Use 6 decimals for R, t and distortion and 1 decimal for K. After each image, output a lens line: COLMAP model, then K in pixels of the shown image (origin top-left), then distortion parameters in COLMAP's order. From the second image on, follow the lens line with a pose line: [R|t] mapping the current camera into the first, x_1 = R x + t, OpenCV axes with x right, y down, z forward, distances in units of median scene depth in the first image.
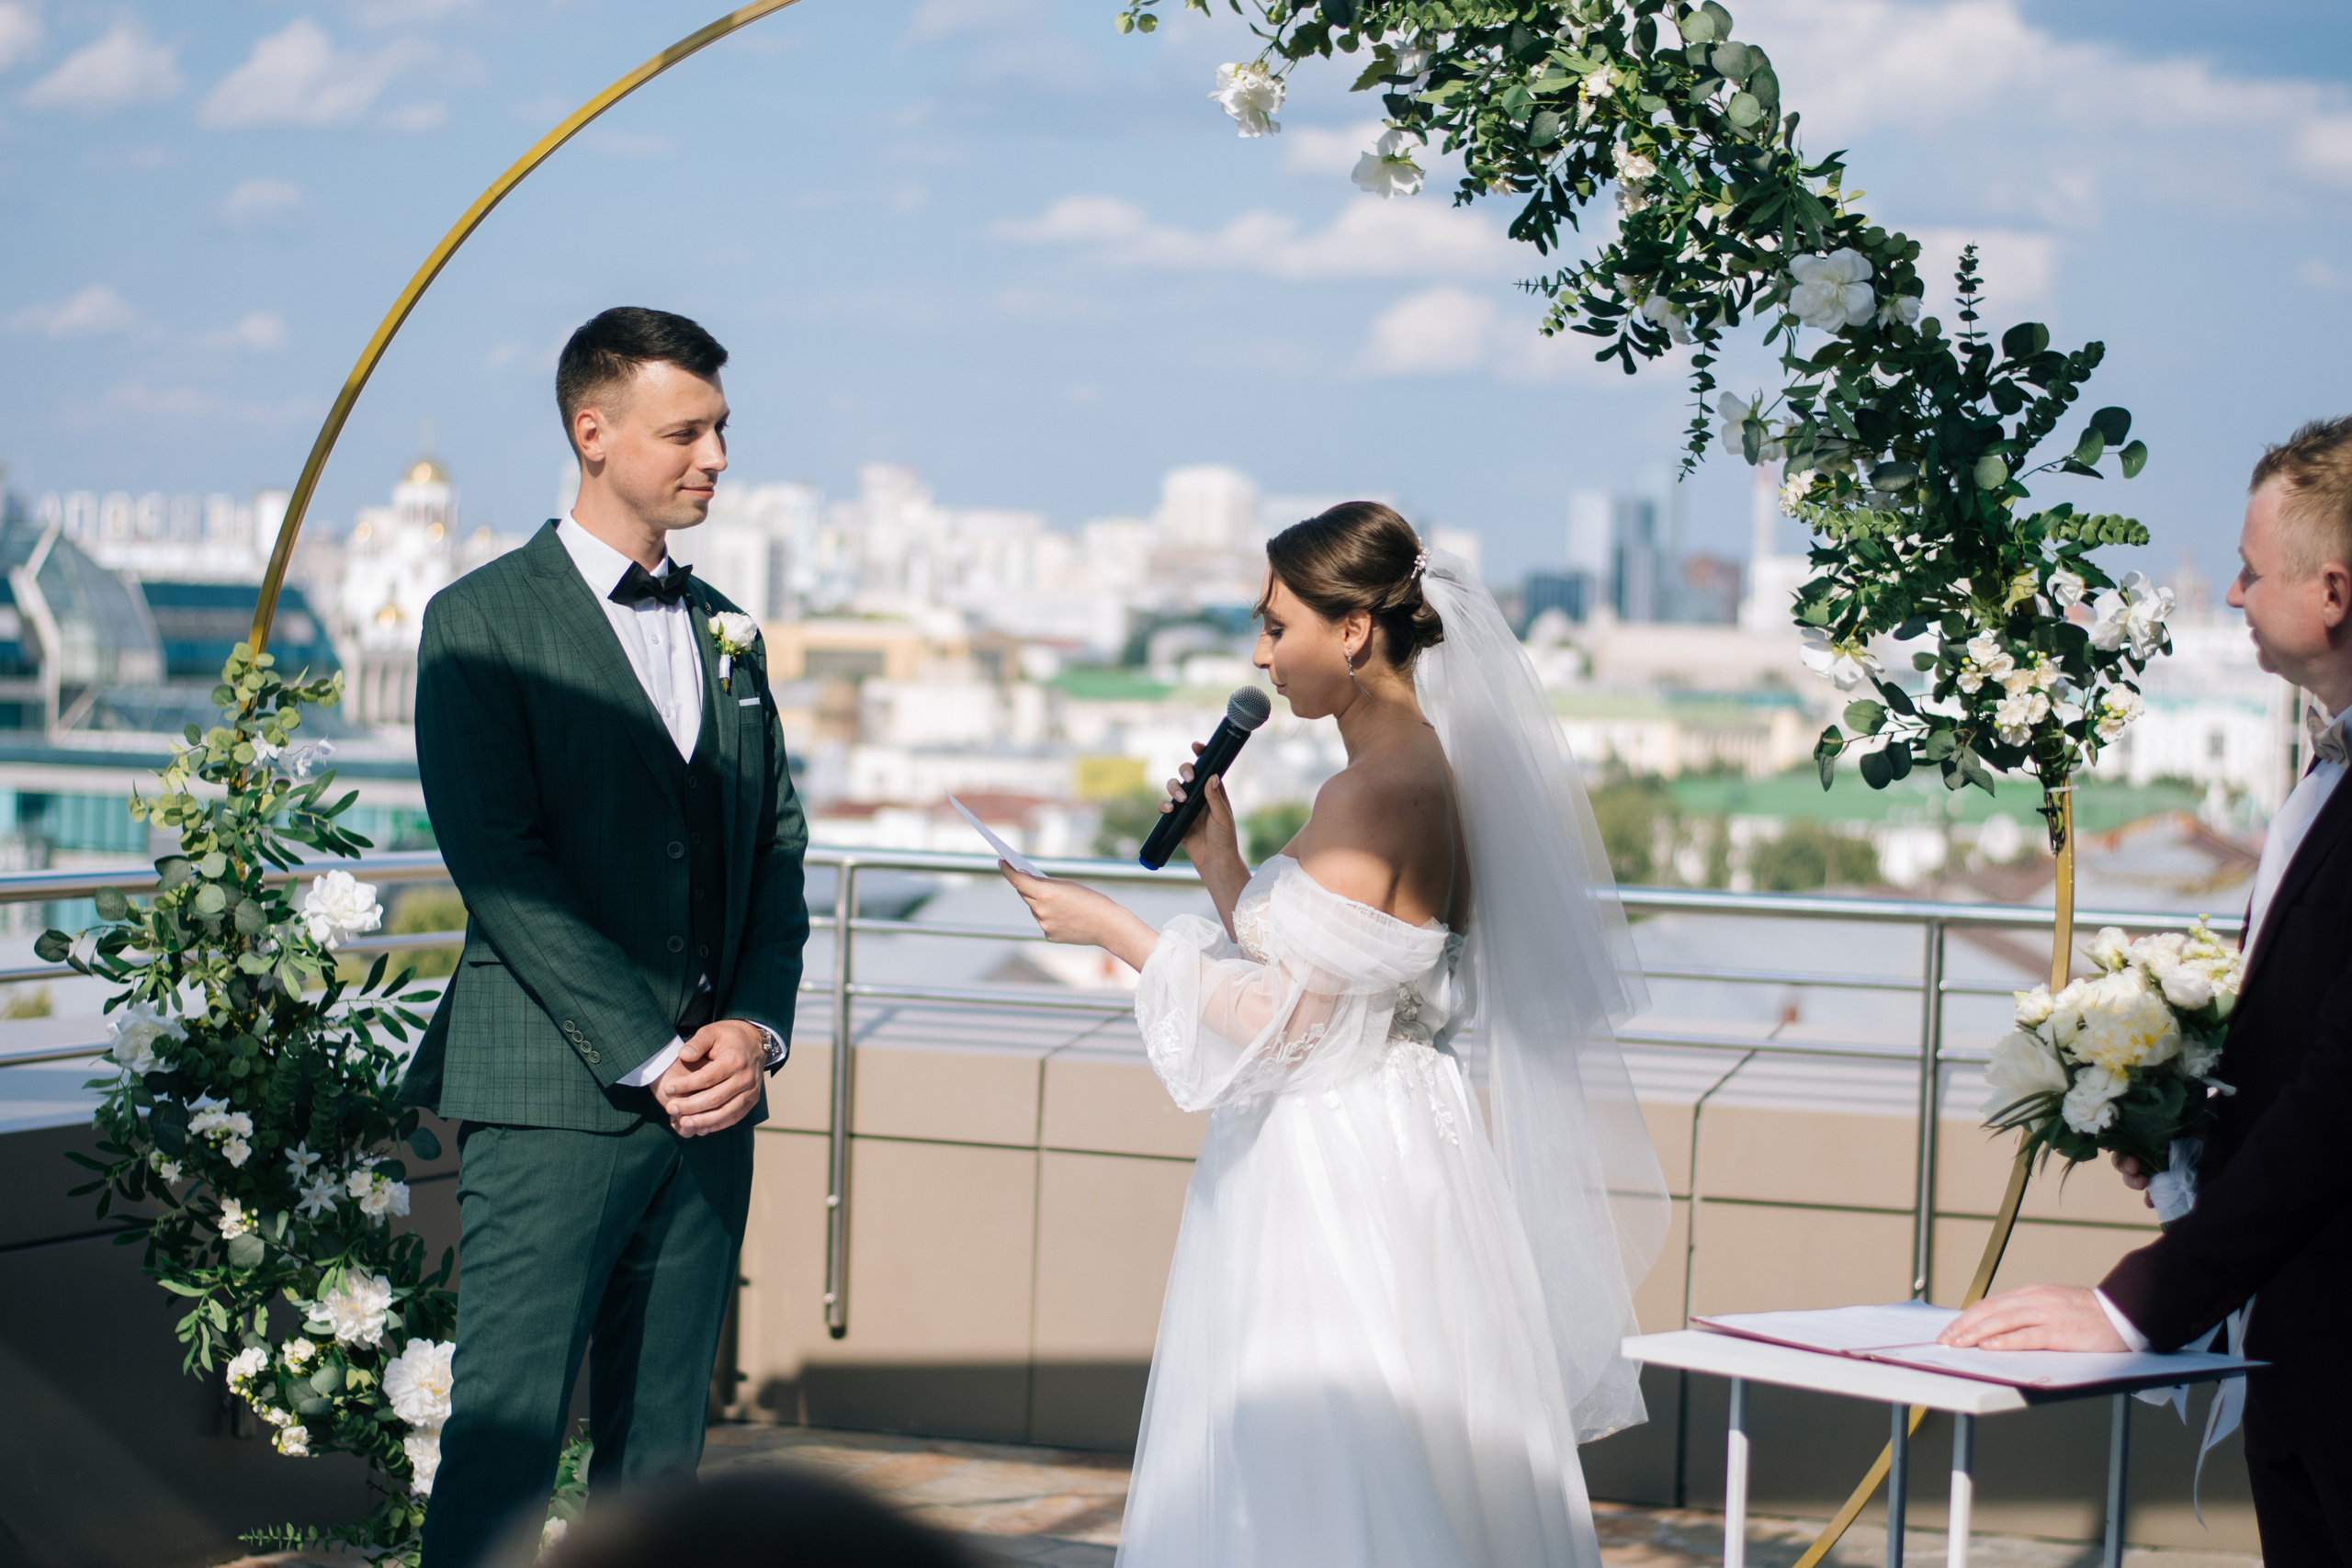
lens RADIAL K [[5065.4, 0, 1176.0], [0, 5065.4, 784.0], [0, 0, 1]] dist [-0.127368, 0.042834]
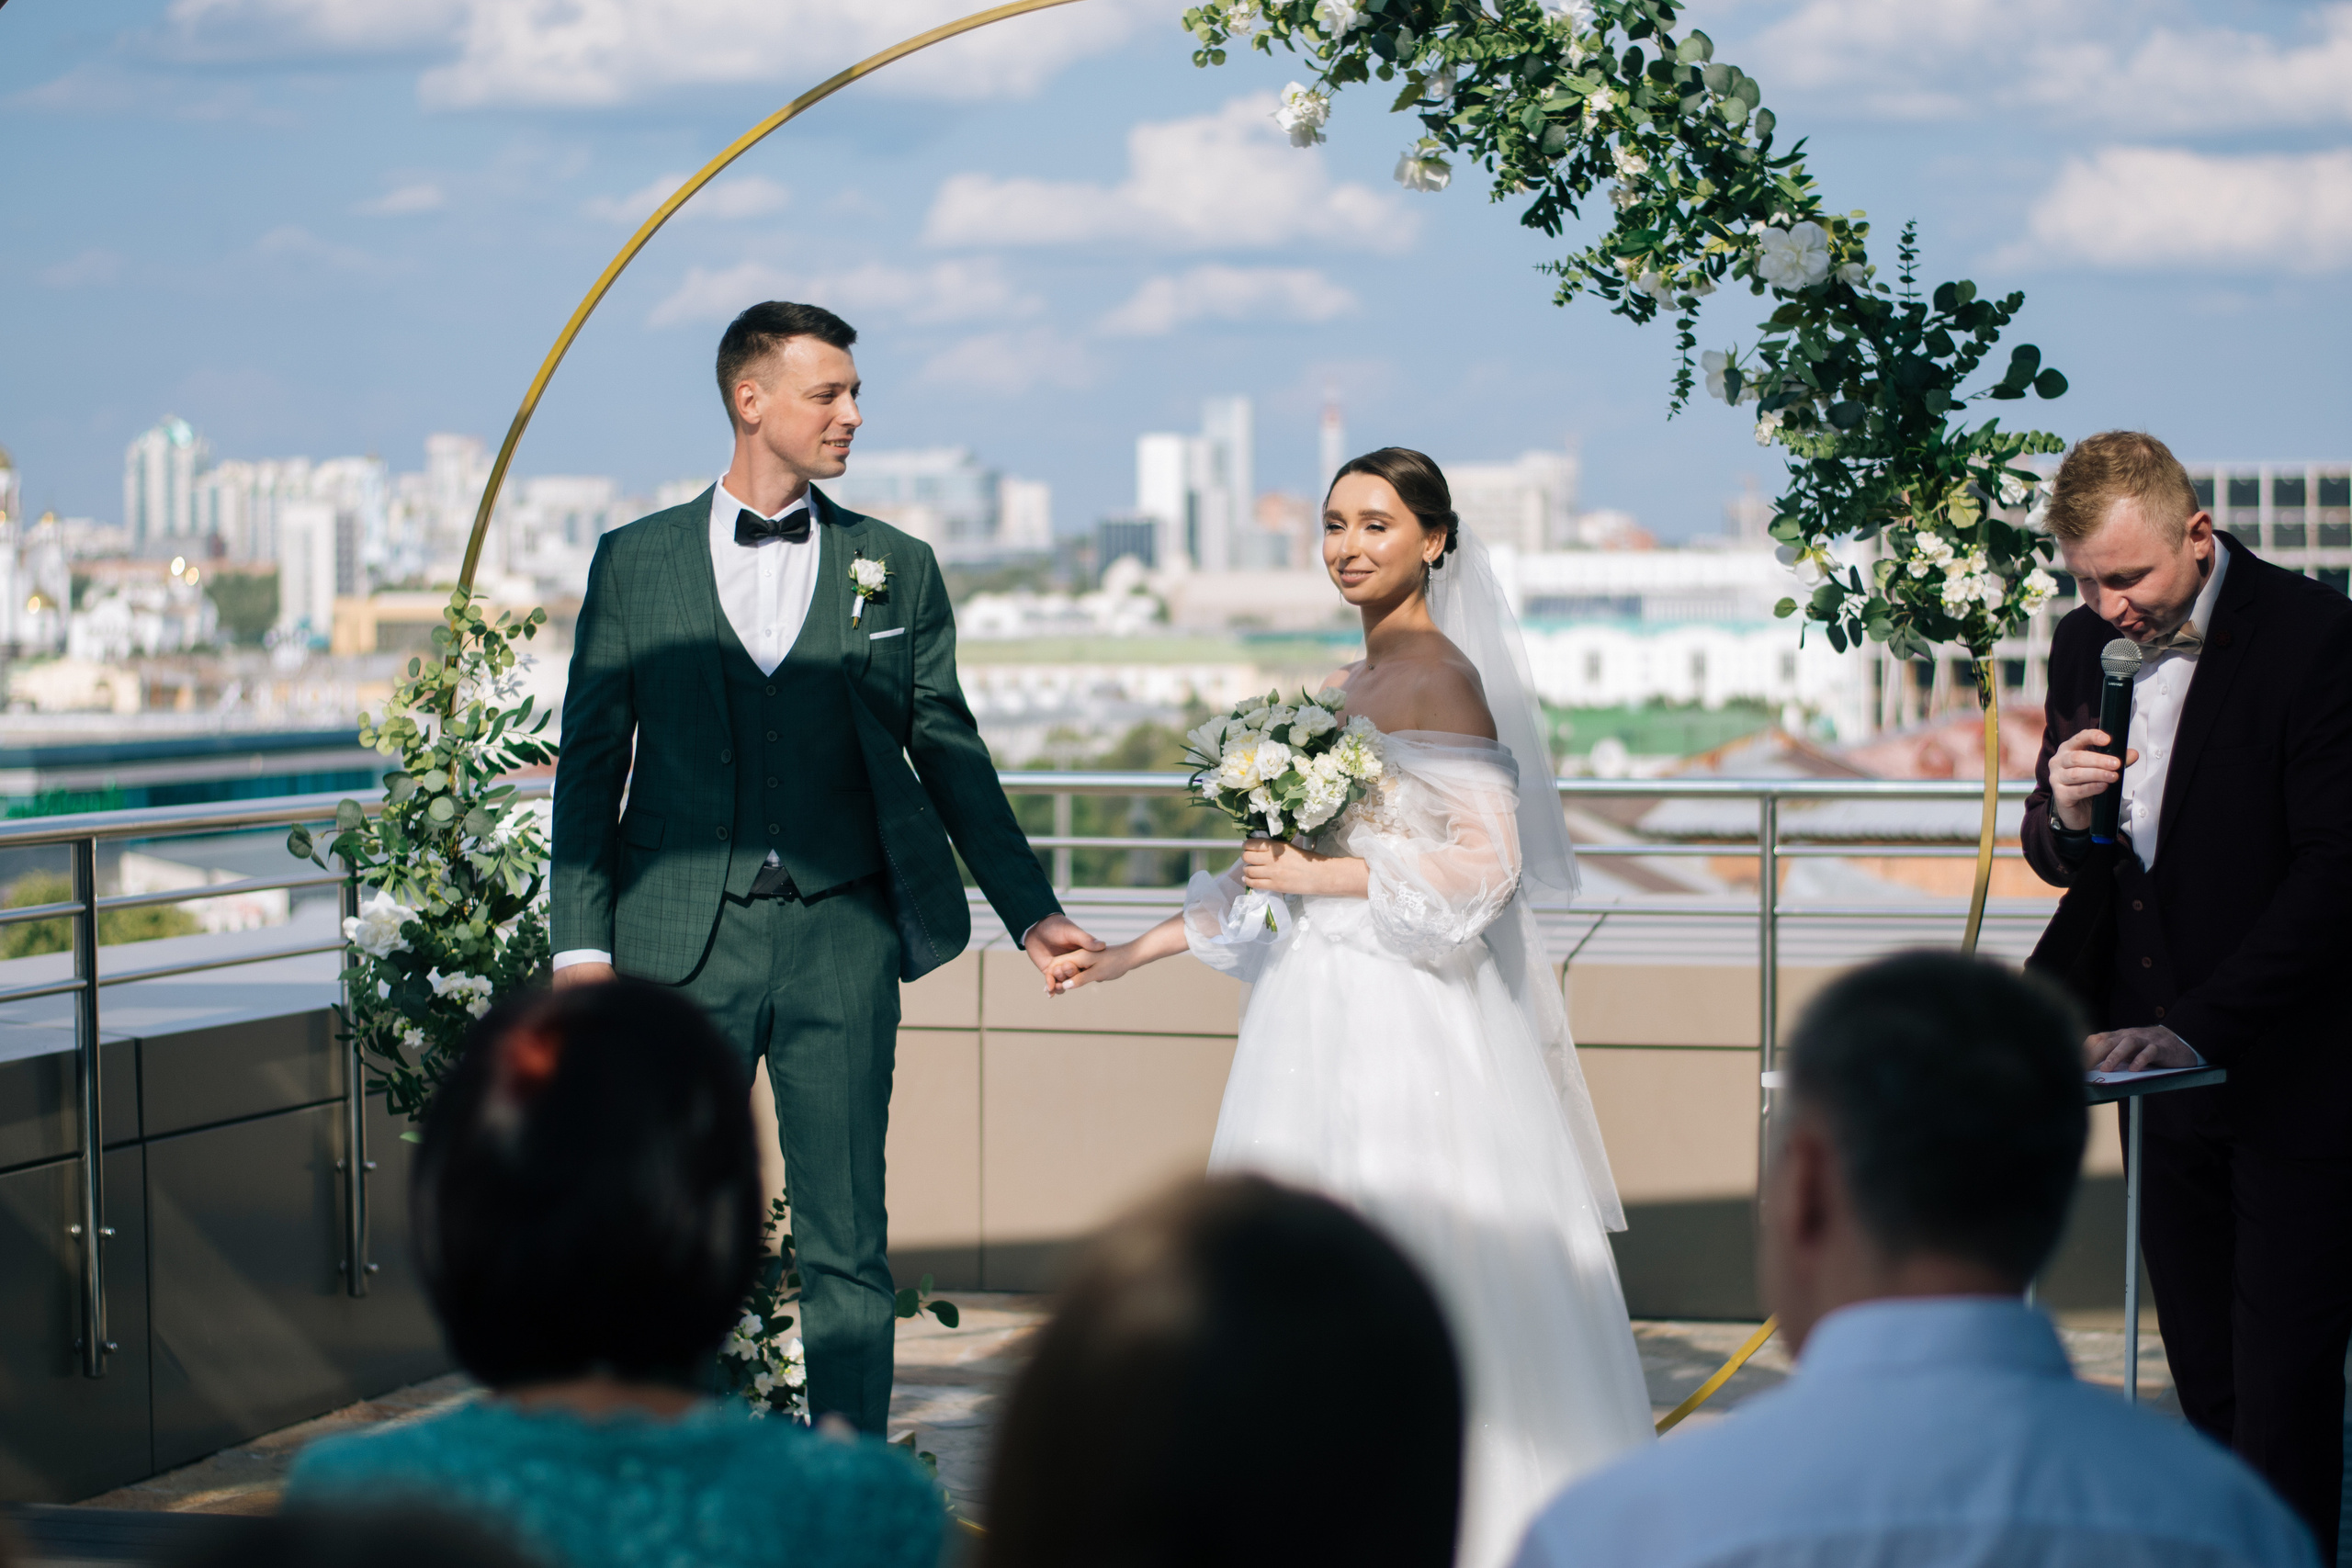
lens RADIAL K [[5267.4, 0, 1176.0], [0, 5267.4, 784.0], [0, 0, 1]] dist [-1.648713, 42.982912]
pose [[0.994921, -0.035792, 0.094081, -0.144436], [0.035102, 0.999343, 0.008976, 0.013643], [-0.094341, -0.005628, 0.995524, -0.258332]]
